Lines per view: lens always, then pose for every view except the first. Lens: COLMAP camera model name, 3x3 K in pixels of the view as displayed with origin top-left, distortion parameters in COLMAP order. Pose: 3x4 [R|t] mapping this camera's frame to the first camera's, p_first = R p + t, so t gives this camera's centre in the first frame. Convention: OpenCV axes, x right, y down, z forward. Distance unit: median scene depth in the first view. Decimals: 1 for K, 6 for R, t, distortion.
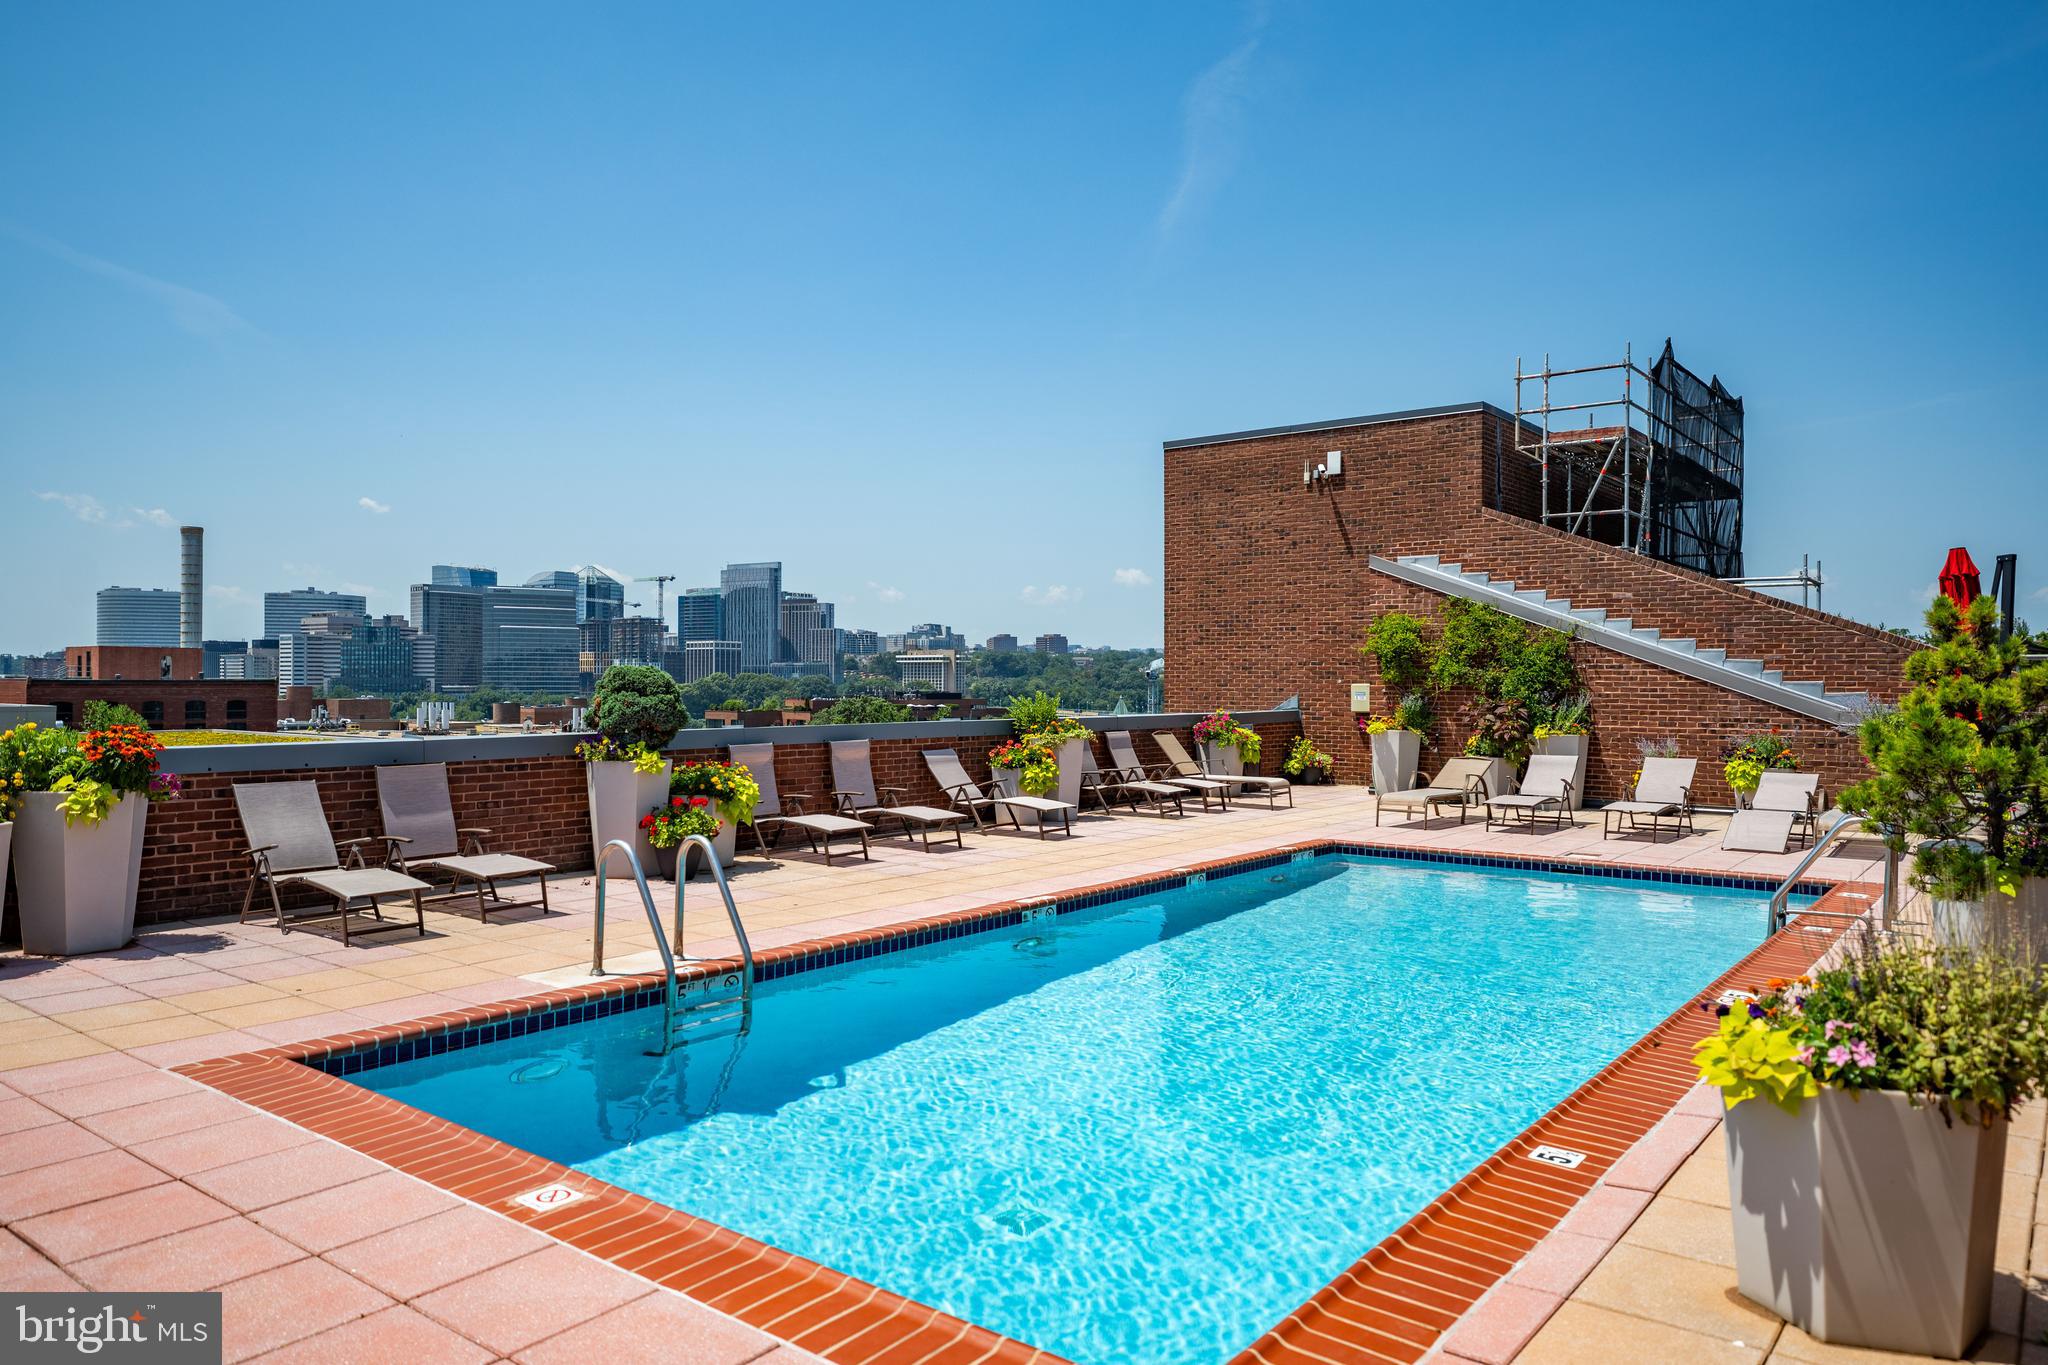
lens RADIAL K [[1367.1, 0, 1023.1], [0, 1367.1, 682.4], [0, 0, 1]] dist [-0.010594, -0.001923]
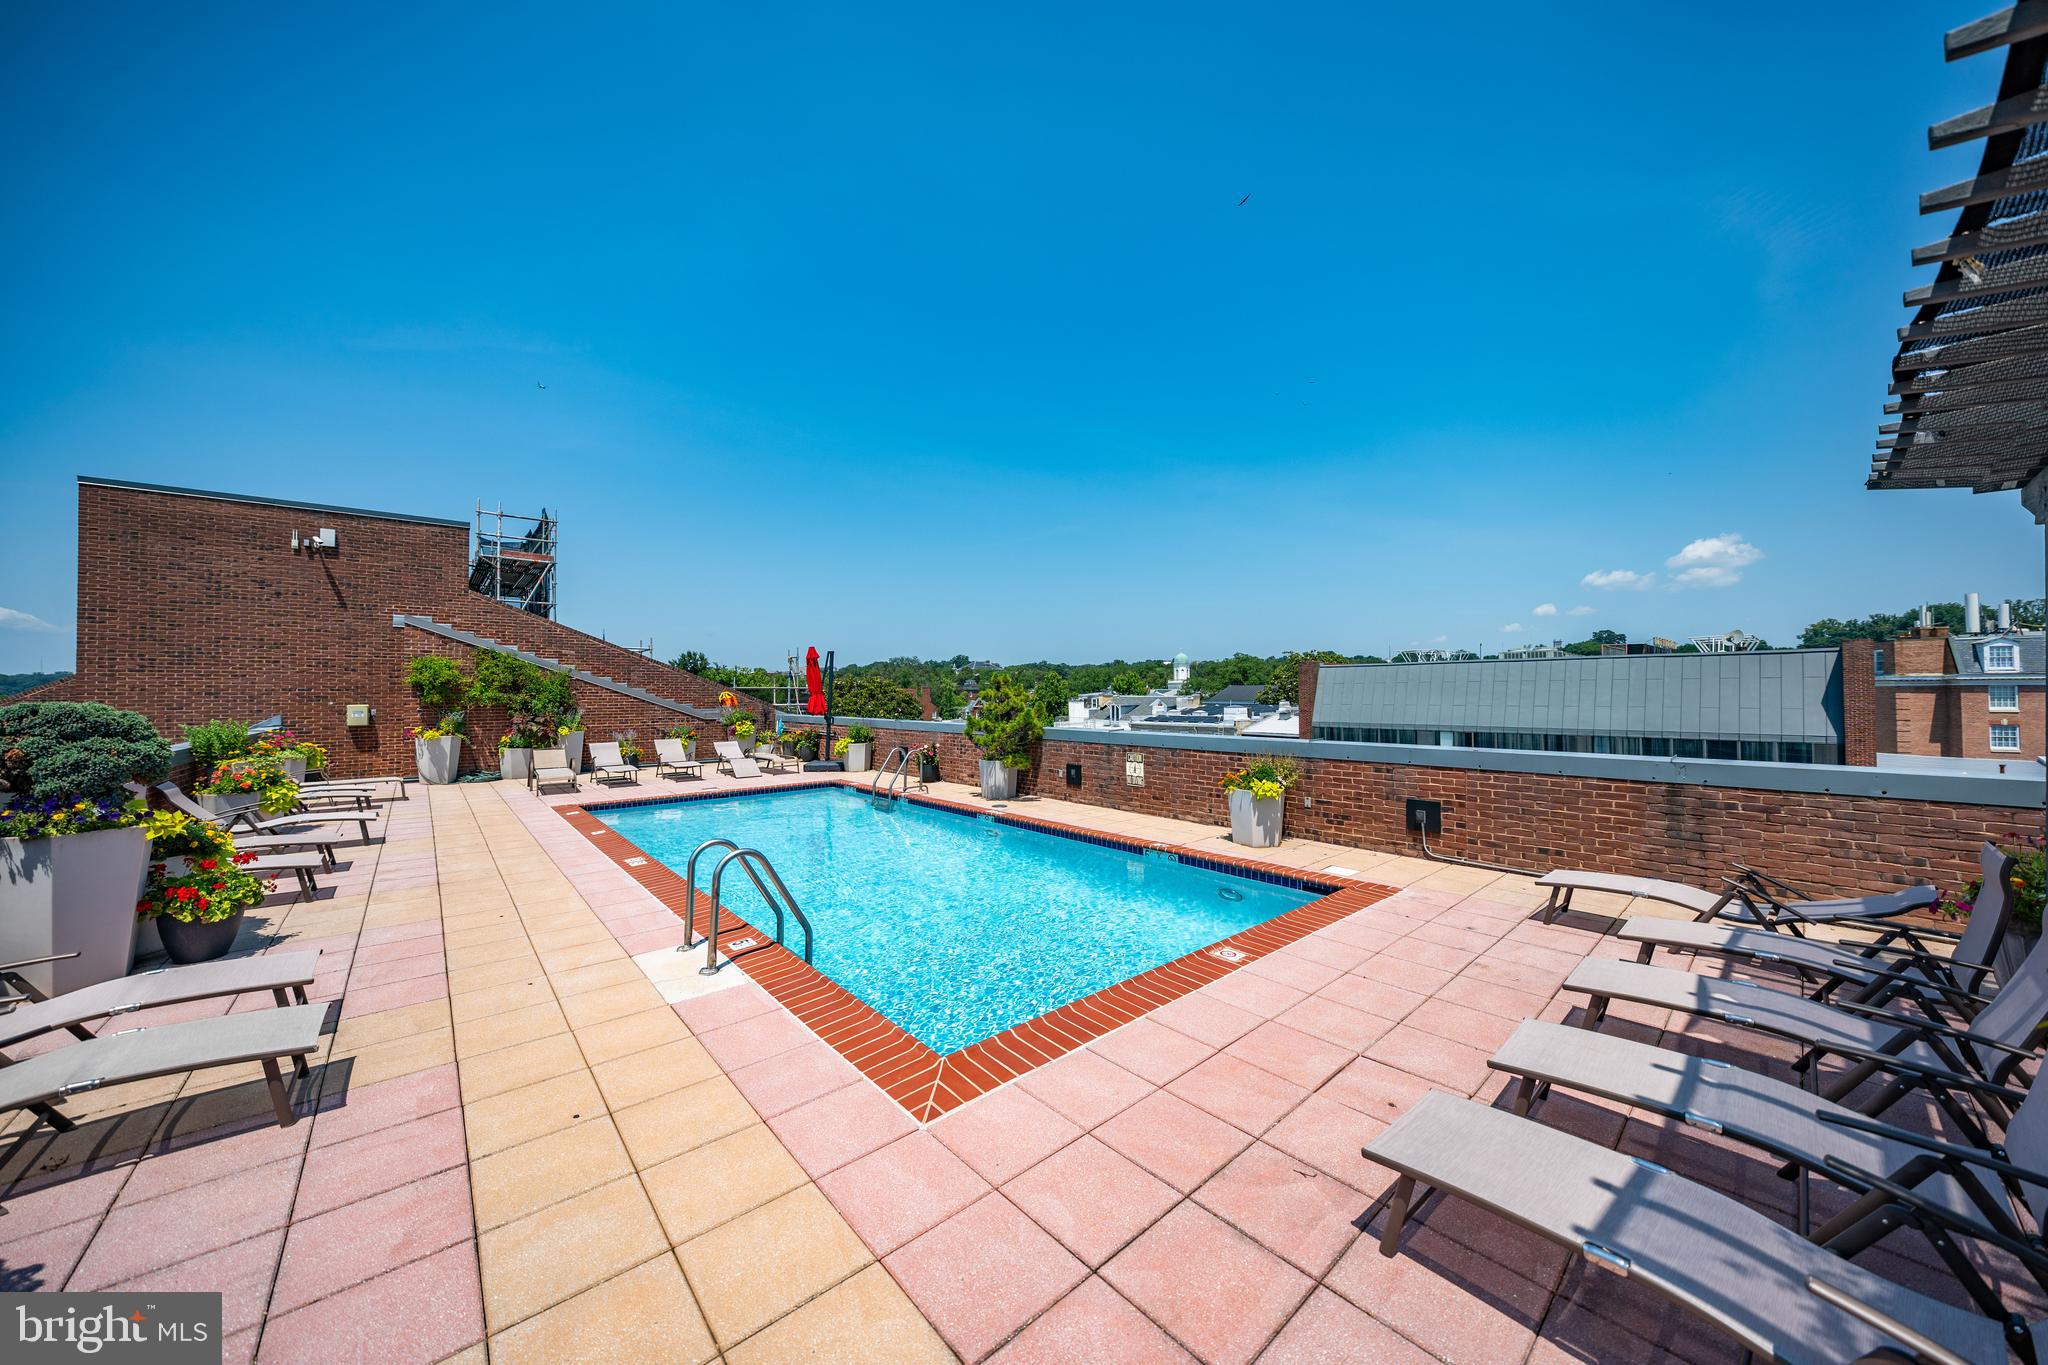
lens RADIAL K [[688.2, 0, 1022.5], [0, 688.2, 683.3], [0, 0, 1]] dist [-0.000702, -0.000033]
pose [[0.201695, 0.009269, 0.979405, -0.287588], [0.007616, 0.999910, -0.011031, -0.007872], [-0.979419, 0.009684, 0.201606, 0.213187]]
